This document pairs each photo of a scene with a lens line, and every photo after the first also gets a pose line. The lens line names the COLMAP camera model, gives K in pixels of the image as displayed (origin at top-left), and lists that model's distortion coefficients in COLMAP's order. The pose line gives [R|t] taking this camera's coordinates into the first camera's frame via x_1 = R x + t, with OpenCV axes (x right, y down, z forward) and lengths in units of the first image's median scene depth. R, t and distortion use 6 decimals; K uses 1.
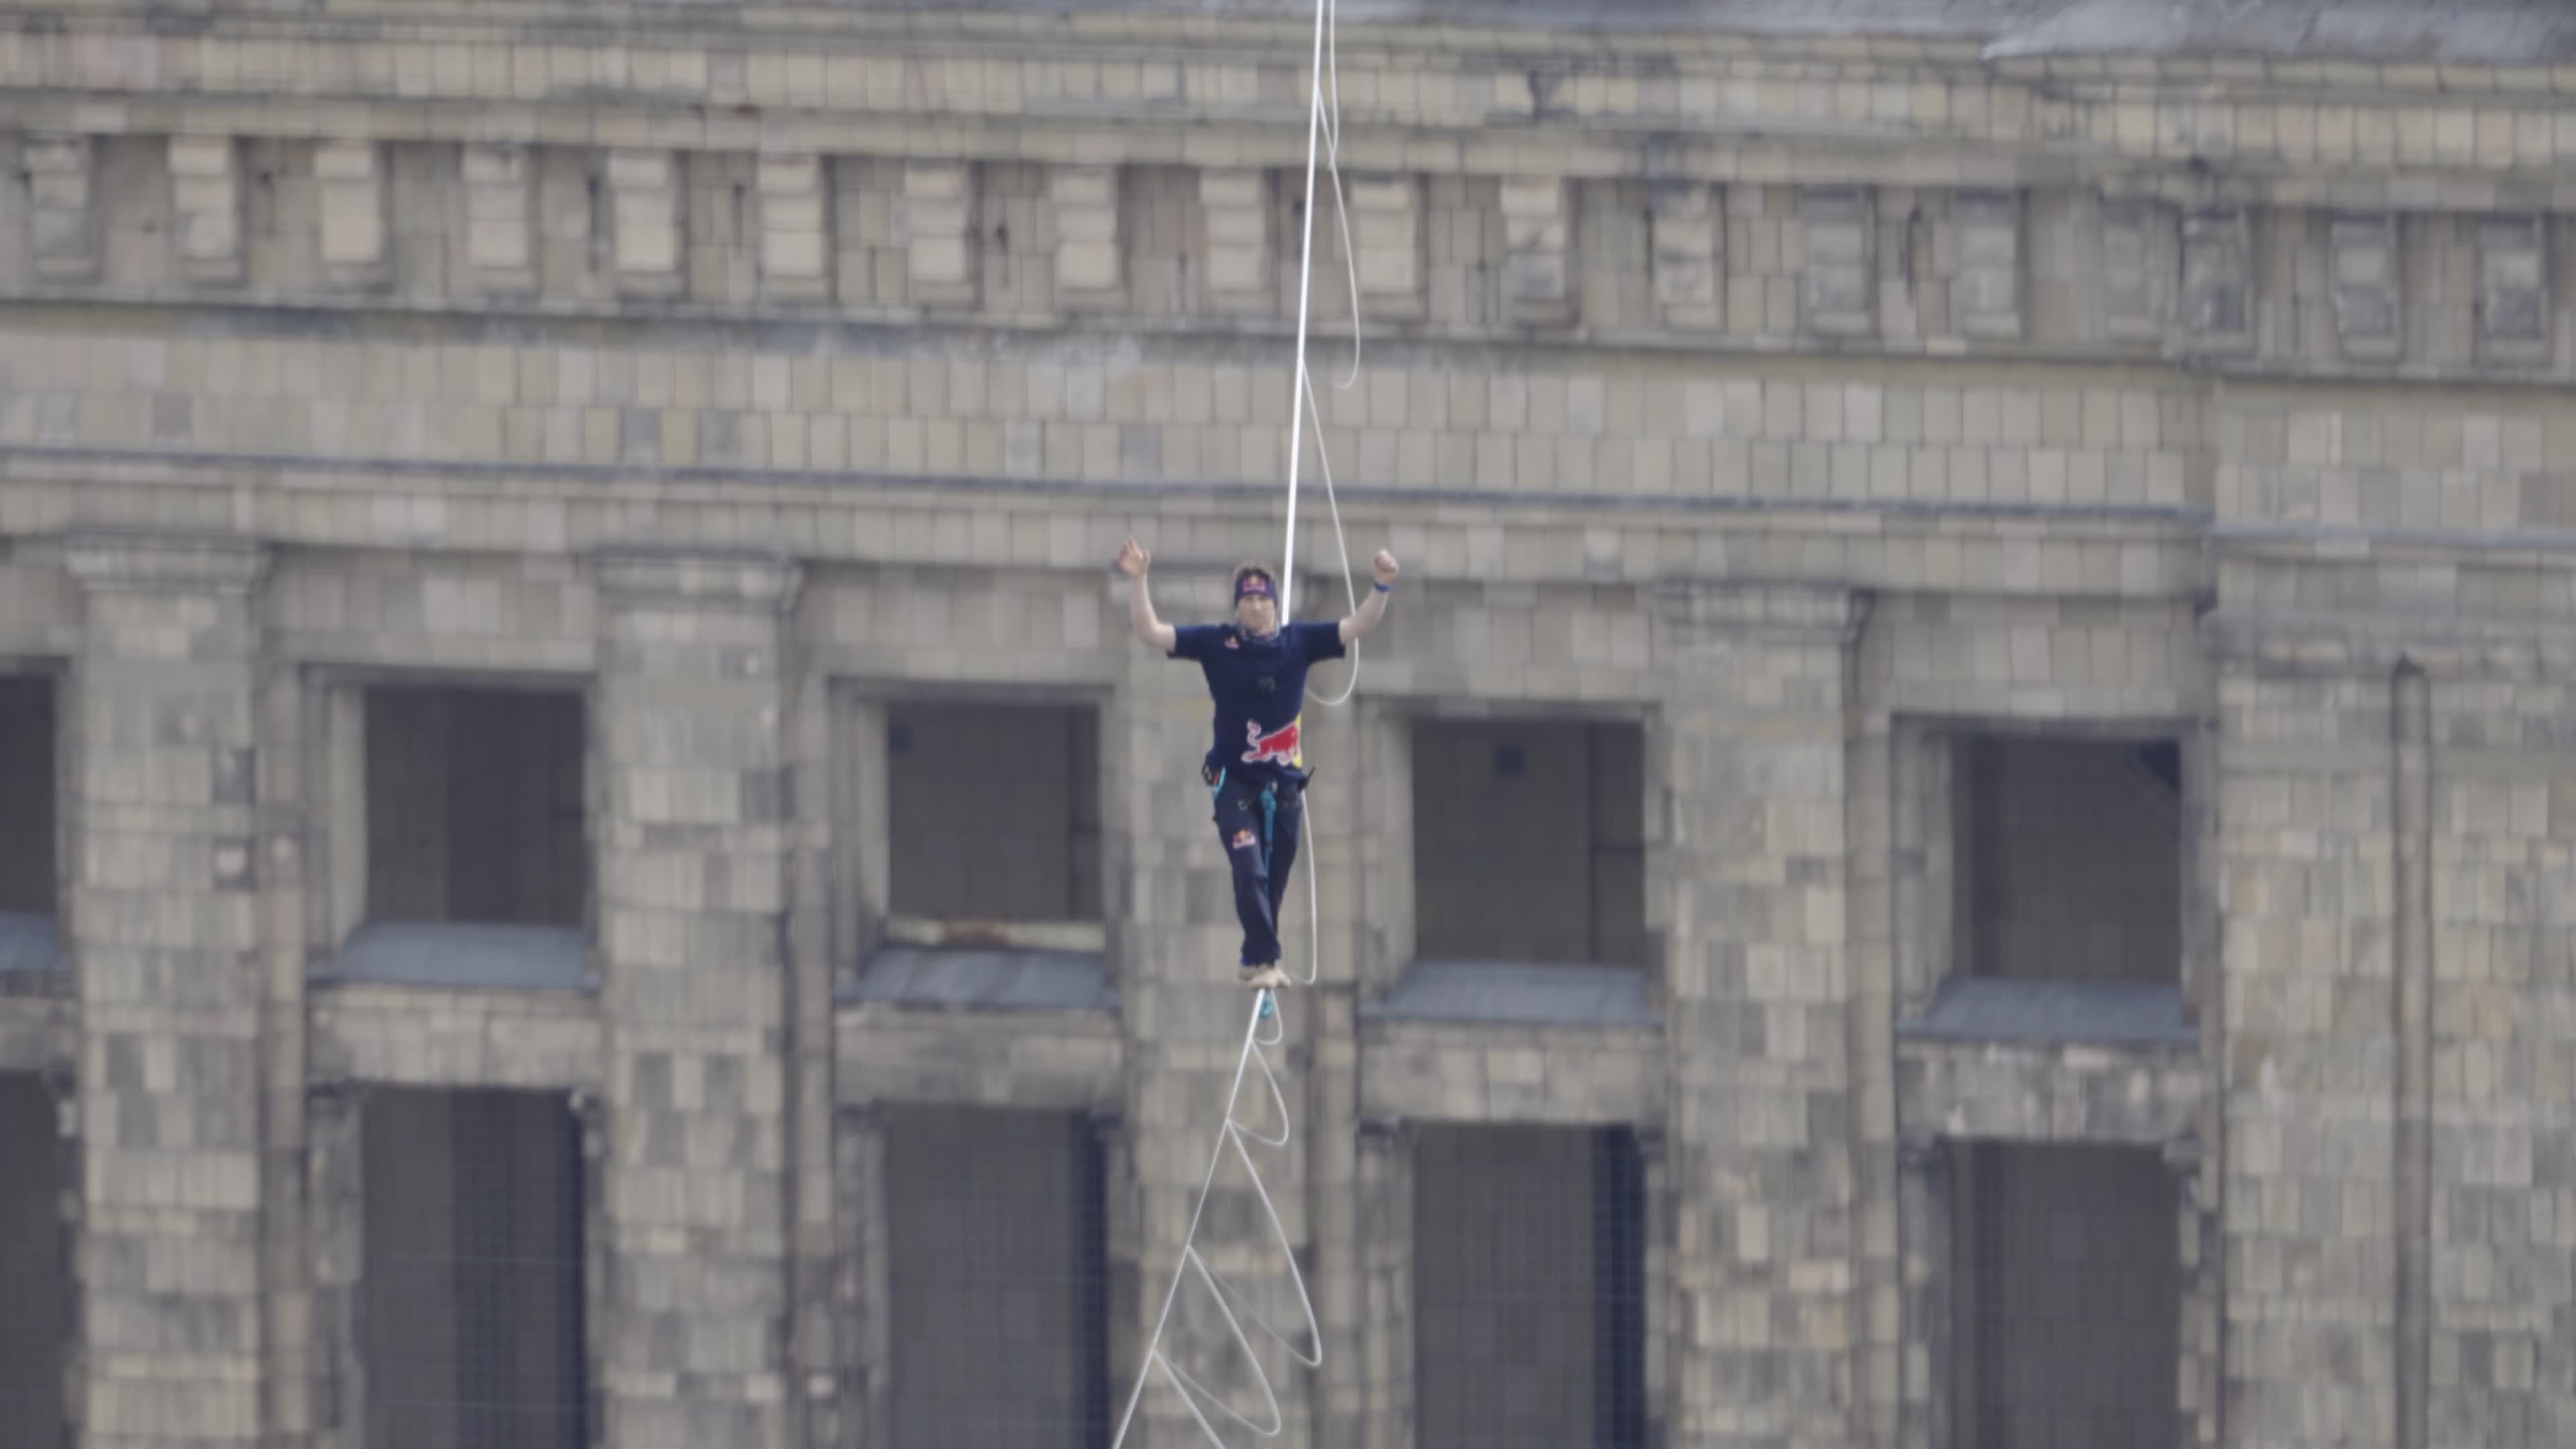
lens RADIAL K [[14163.3, 0, 1288.0], [0, 14163.3, 724.5], [0, 0, 1]] dist [-0.260477, 3.950529]
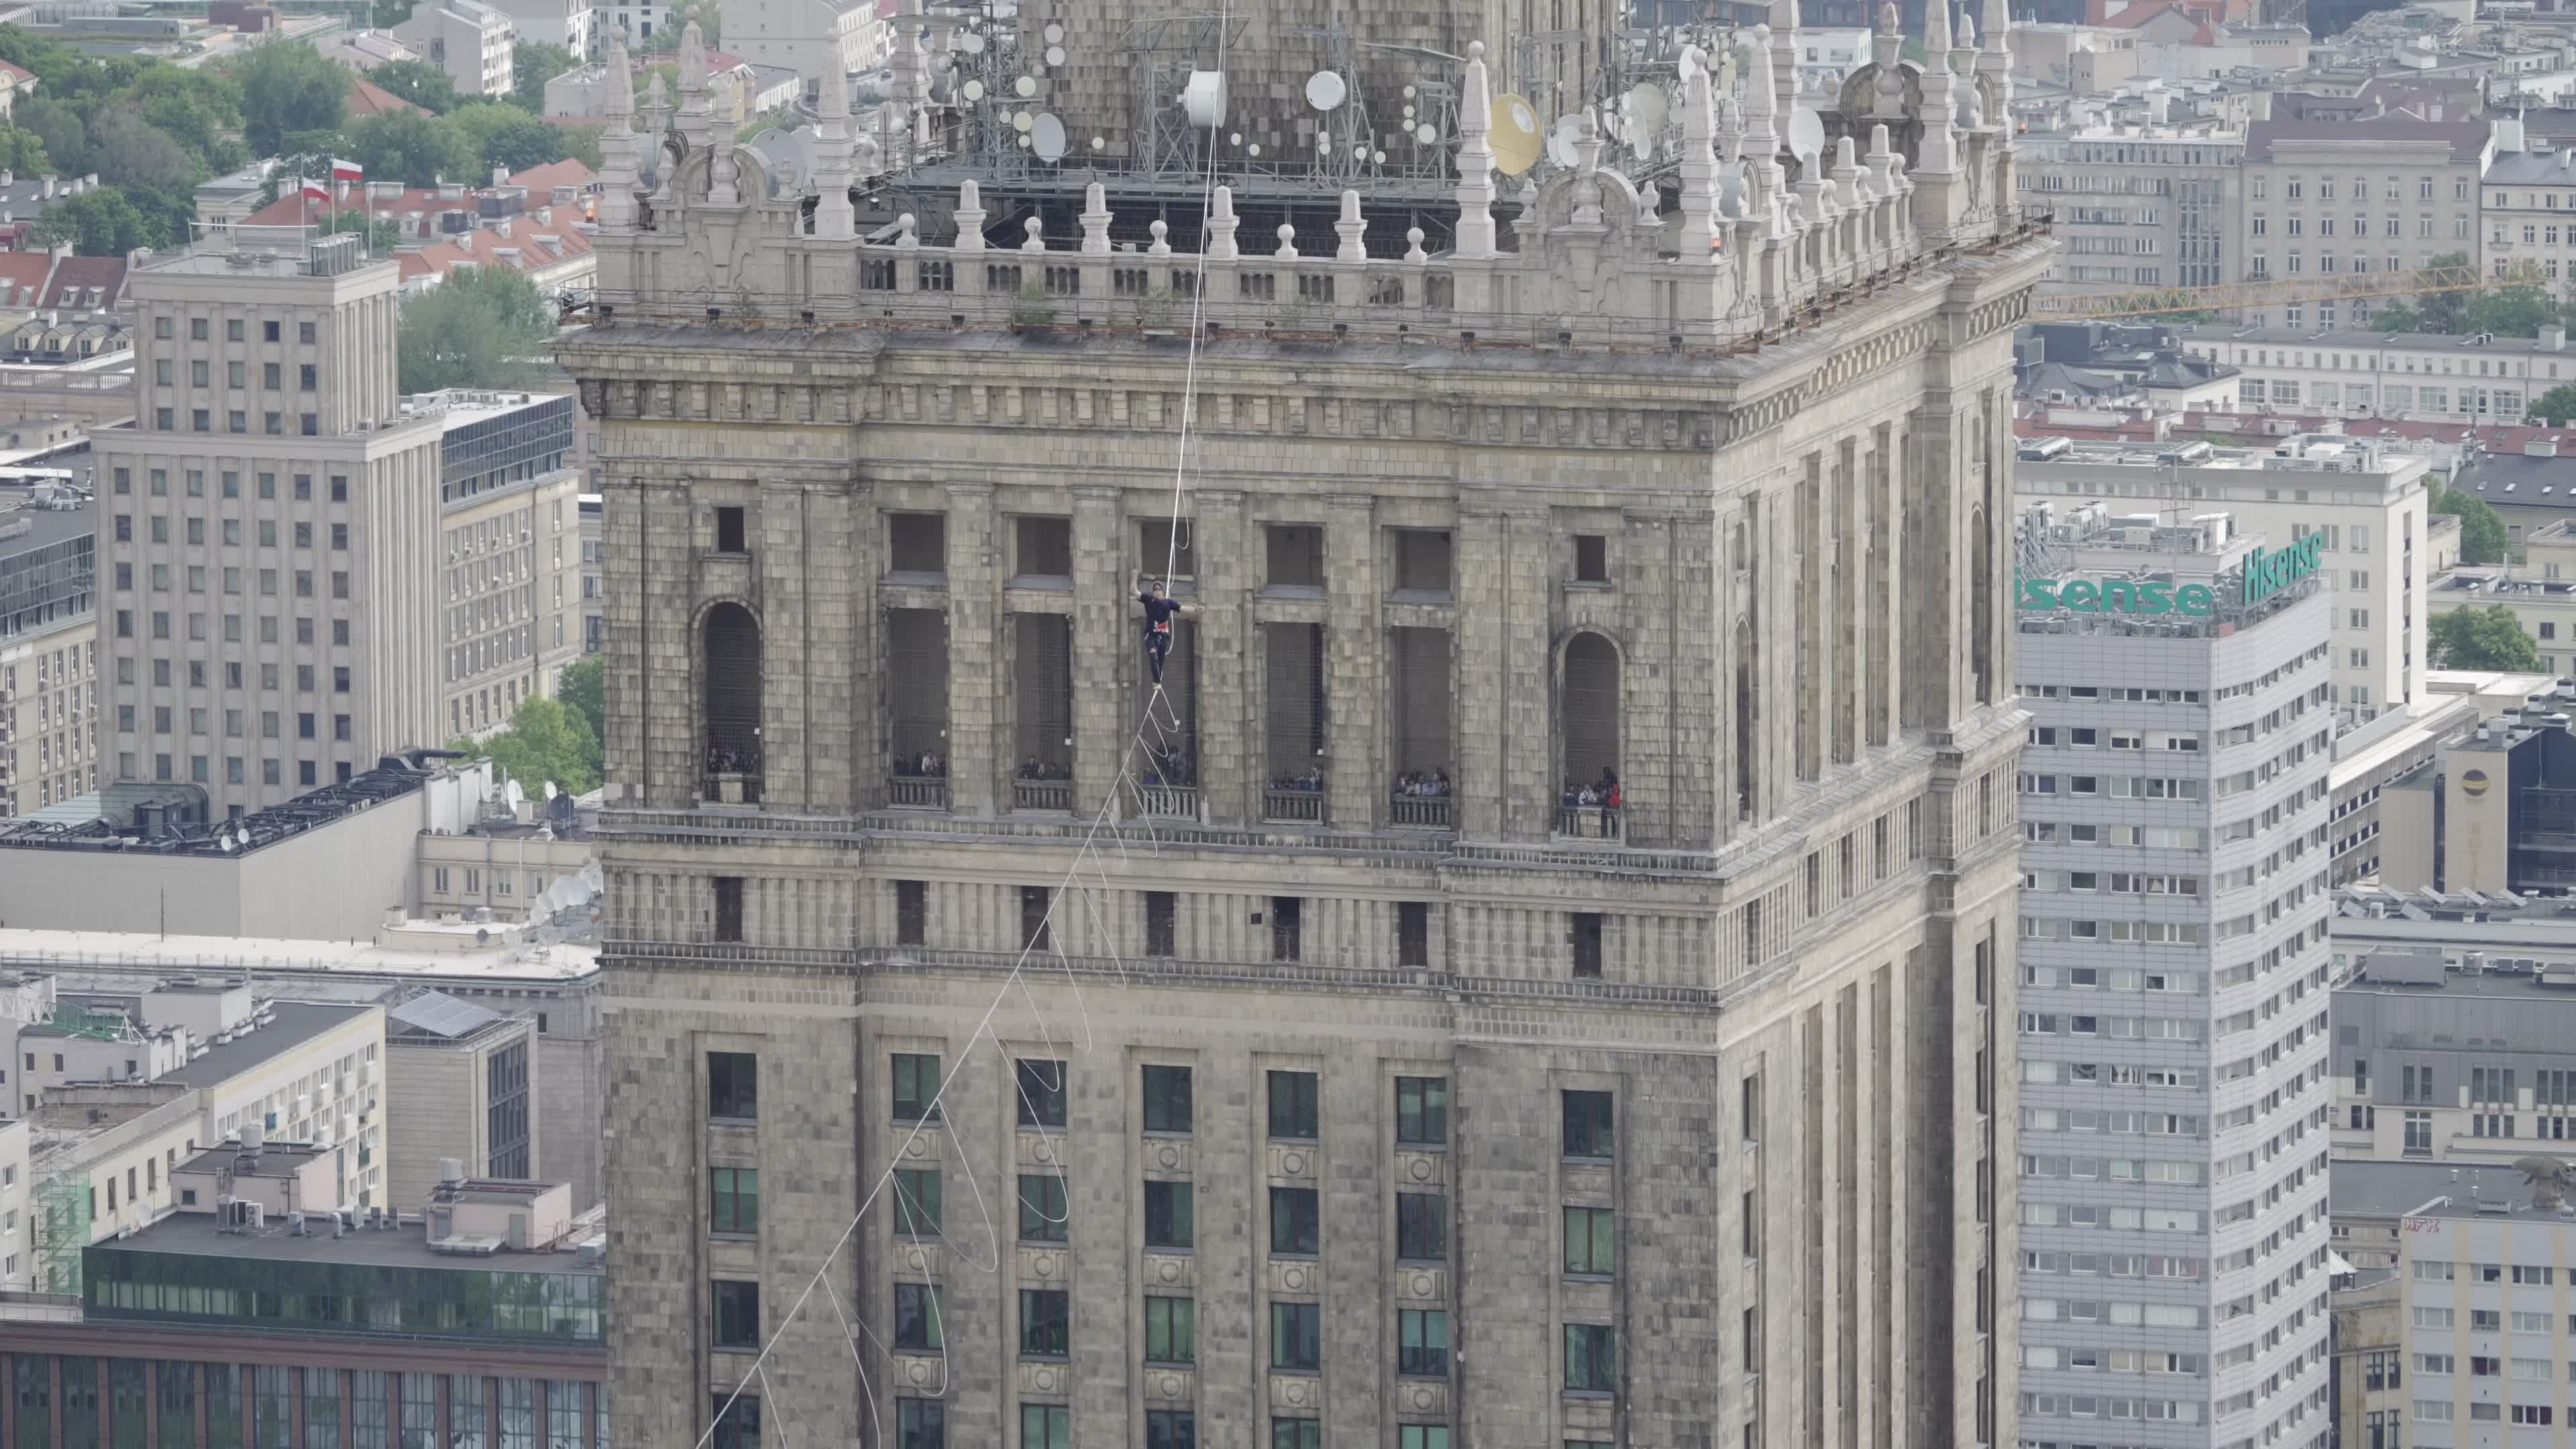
lens RADIAL K [[14163.3, 0, 1288.0], [0, 14163.3, 724.5], [0, 0, 1]] dist [-0.260477, 3.950529]
pose [[0.999671, 0.002895, 0.025486, -0.091850], [-0.002848, 0.999994, -0.001869, 0.066168], [-0.025491, 0.001796, 0.999673, -3.194651]]
